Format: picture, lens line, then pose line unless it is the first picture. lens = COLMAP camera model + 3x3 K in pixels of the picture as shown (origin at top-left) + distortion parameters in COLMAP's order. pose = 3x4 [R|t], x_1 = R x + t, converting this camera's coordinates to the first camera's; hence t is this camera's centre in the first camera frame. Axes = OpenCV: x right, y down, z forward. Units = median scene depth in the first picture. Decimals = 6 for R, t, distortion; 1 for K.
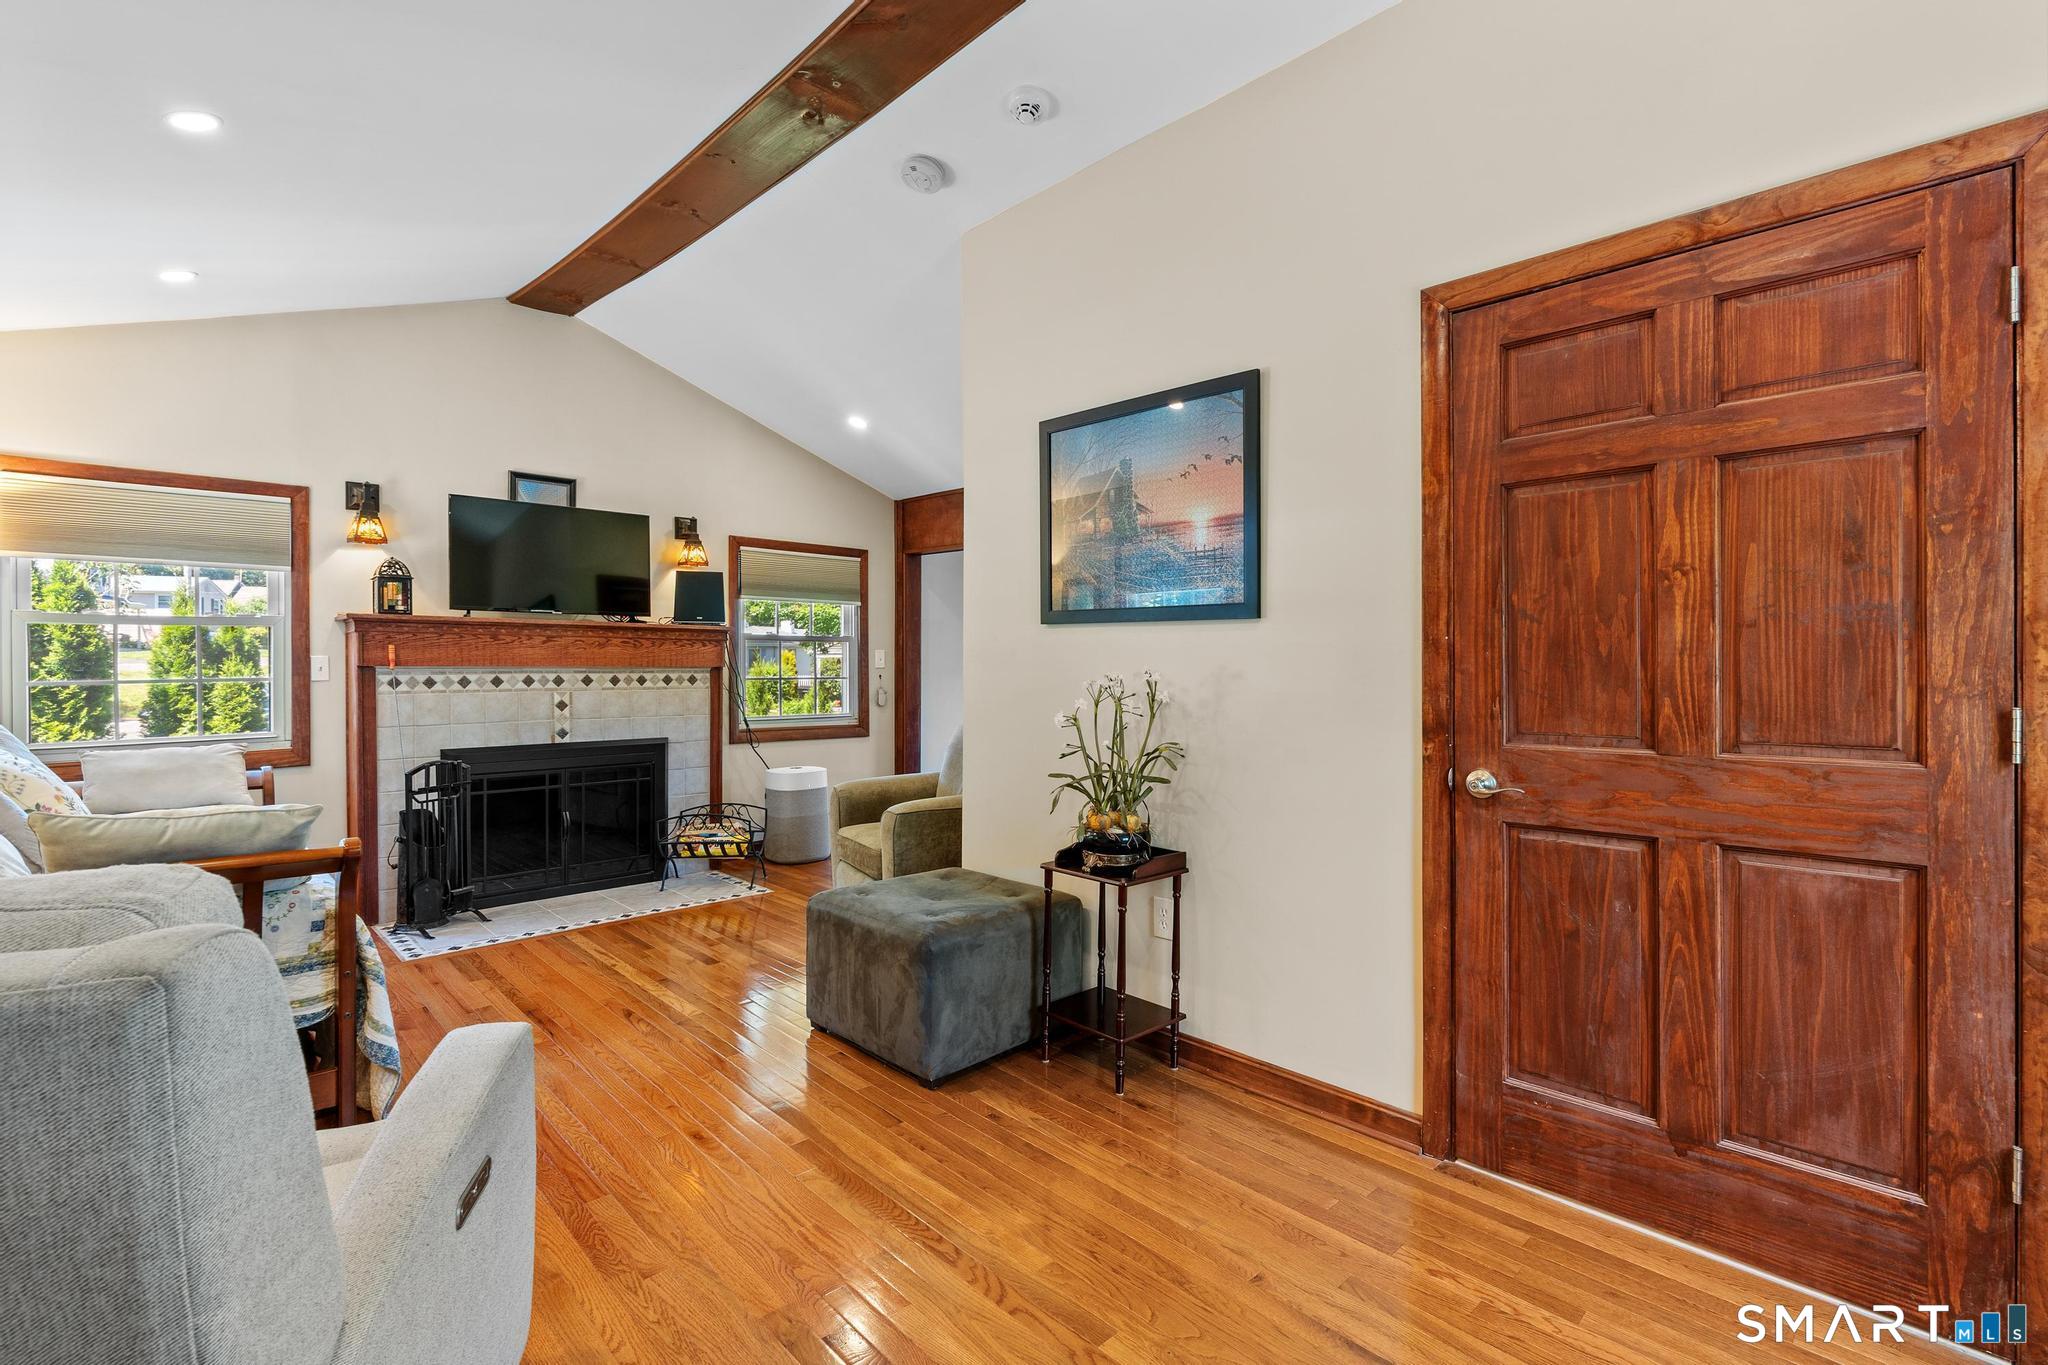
lens RADIAL K [[922.2, 0, 983.4], [0, 922.2, 662.4], [0, 0, 1]] dist [-0.008589, 0.002242]
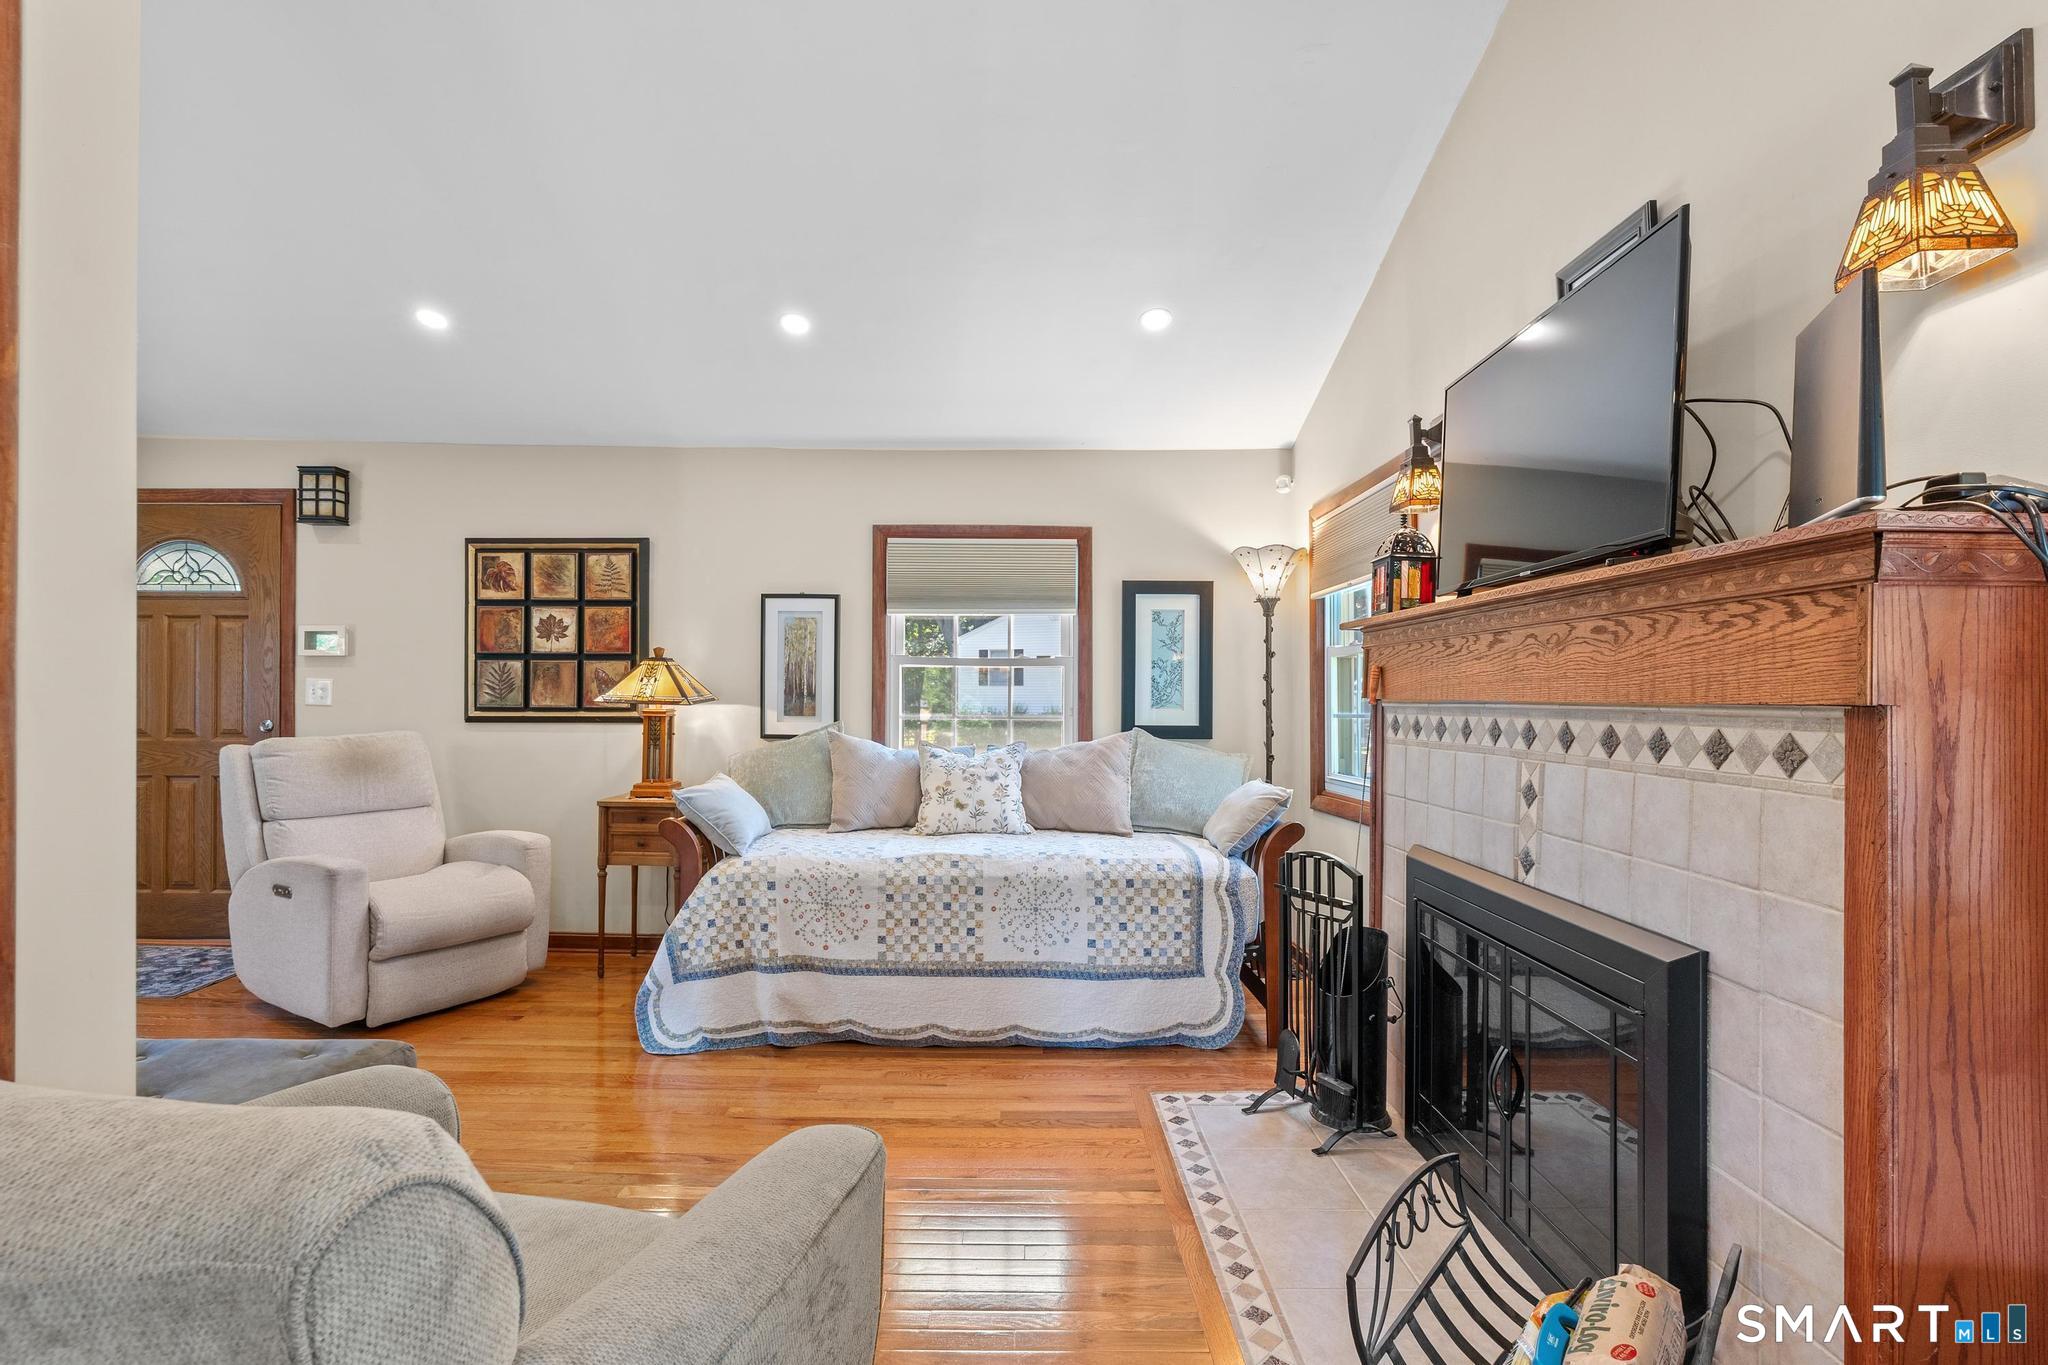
lens RADIAL K [[971.5, 0, 993.9], [0, 971.5, 690.6], [0, 0, 1]] dist [0.003554, 0.000532]
pose [[-0.680876, -0.009062, -0.732343, 0.031058], [-0.002106, 0.999944, -0.010415, 0.005271], [0.732396, -0.005549, -0.680857, 1.182016]]
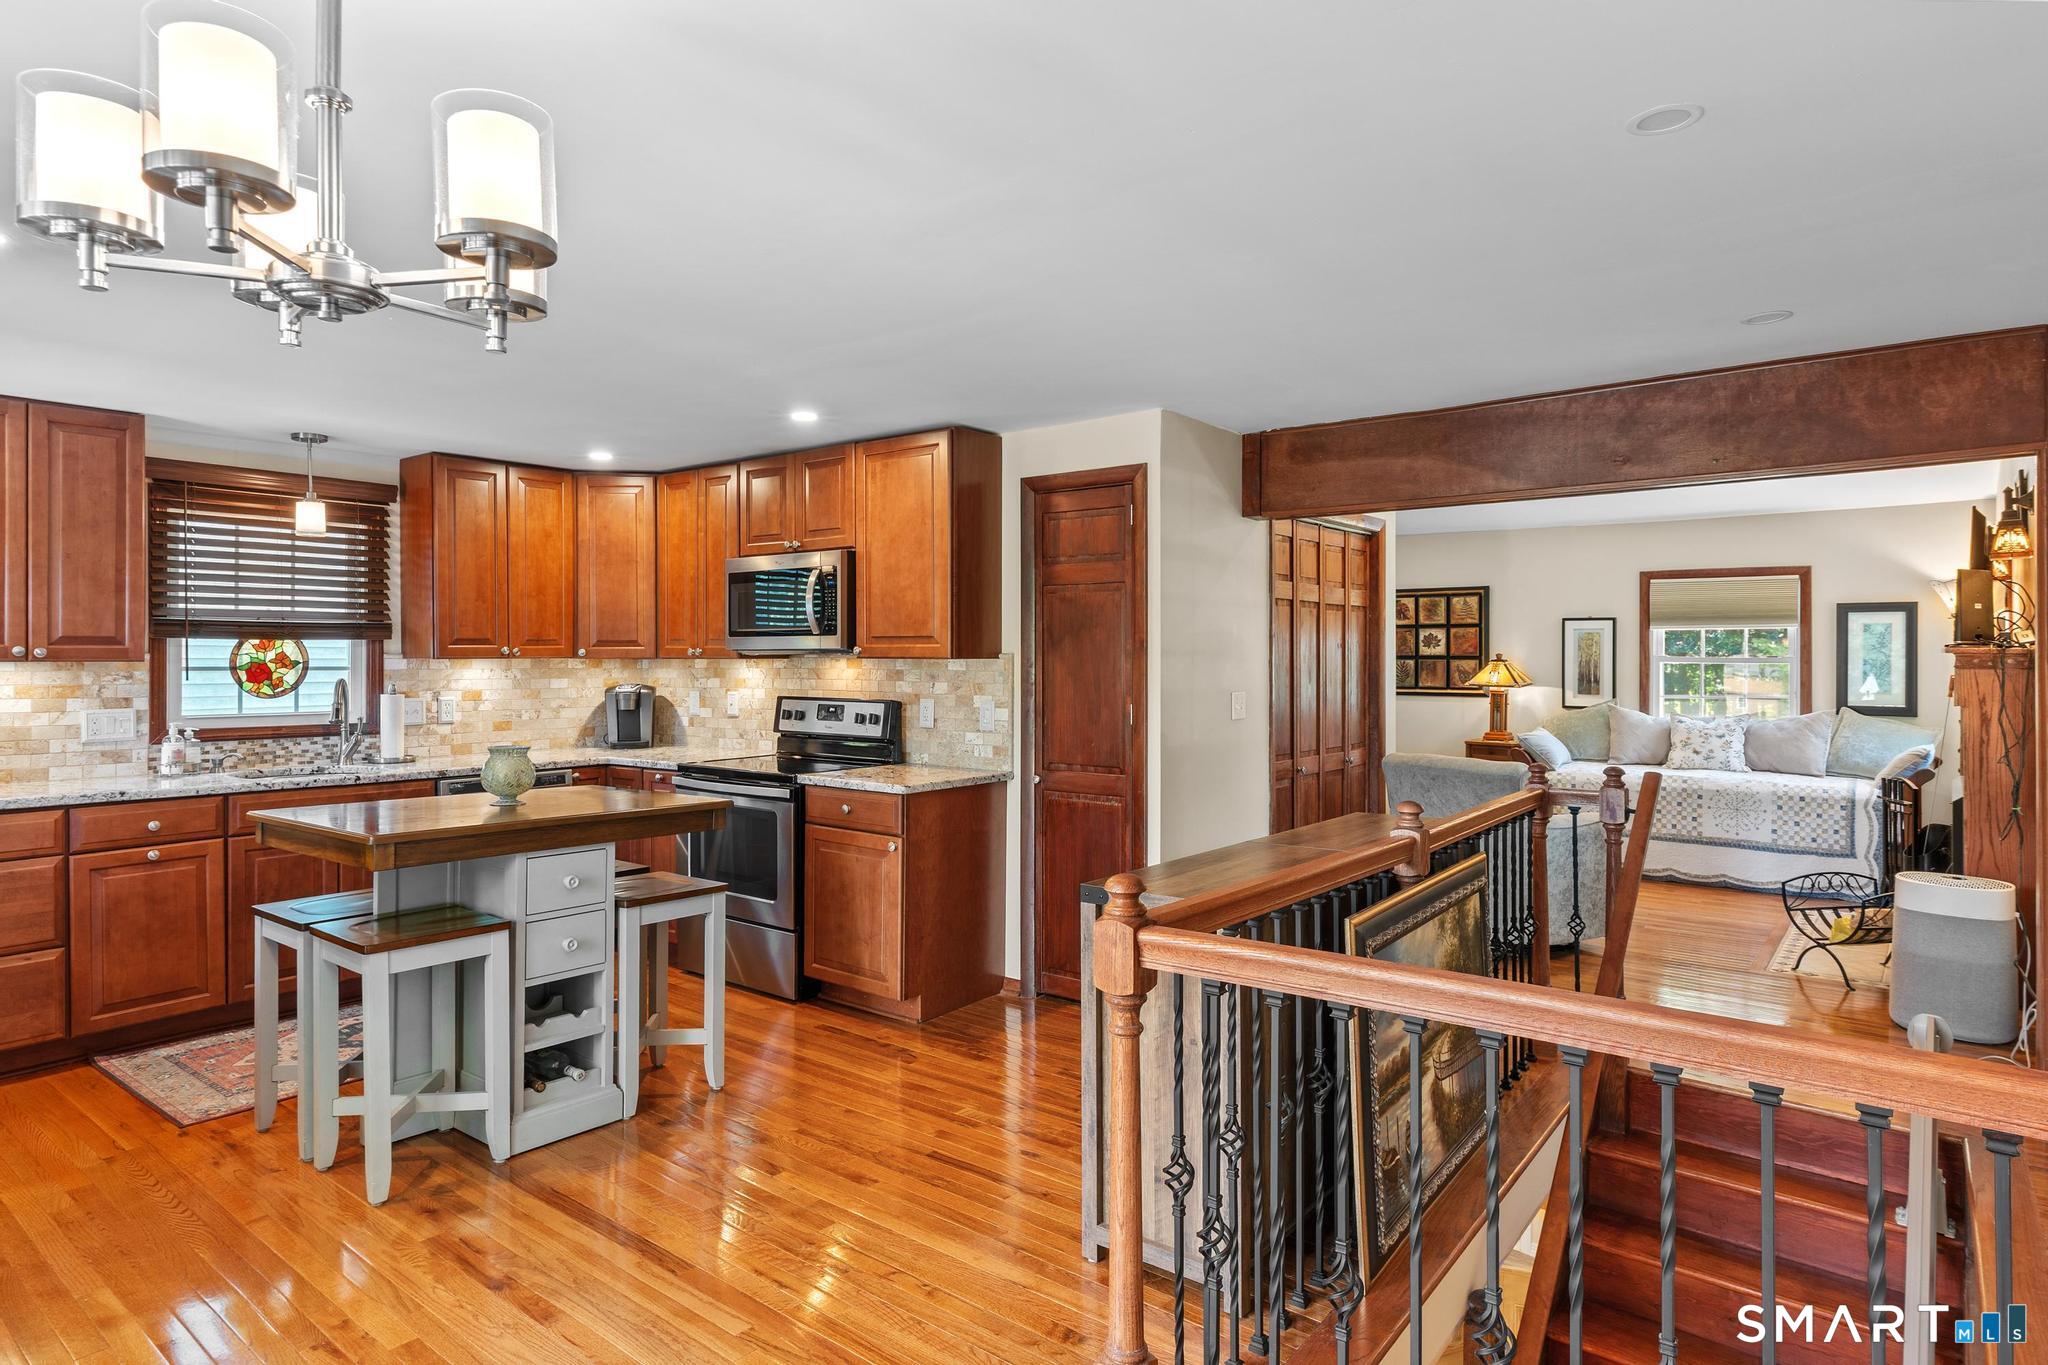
lens RADIAL K [[1145.1, 0, 1018.7], [0, 1145.1, 655.2], [0, 0, 1]] dist [-0.009598, 0.003447]
pose [[-0.986268, -0.003526, -0.165117, 0.652238], [-0.002938, 0.999988, -0.003805, -0.032558], [0.165128, -0.003267, -0.986267, 2.029682]]
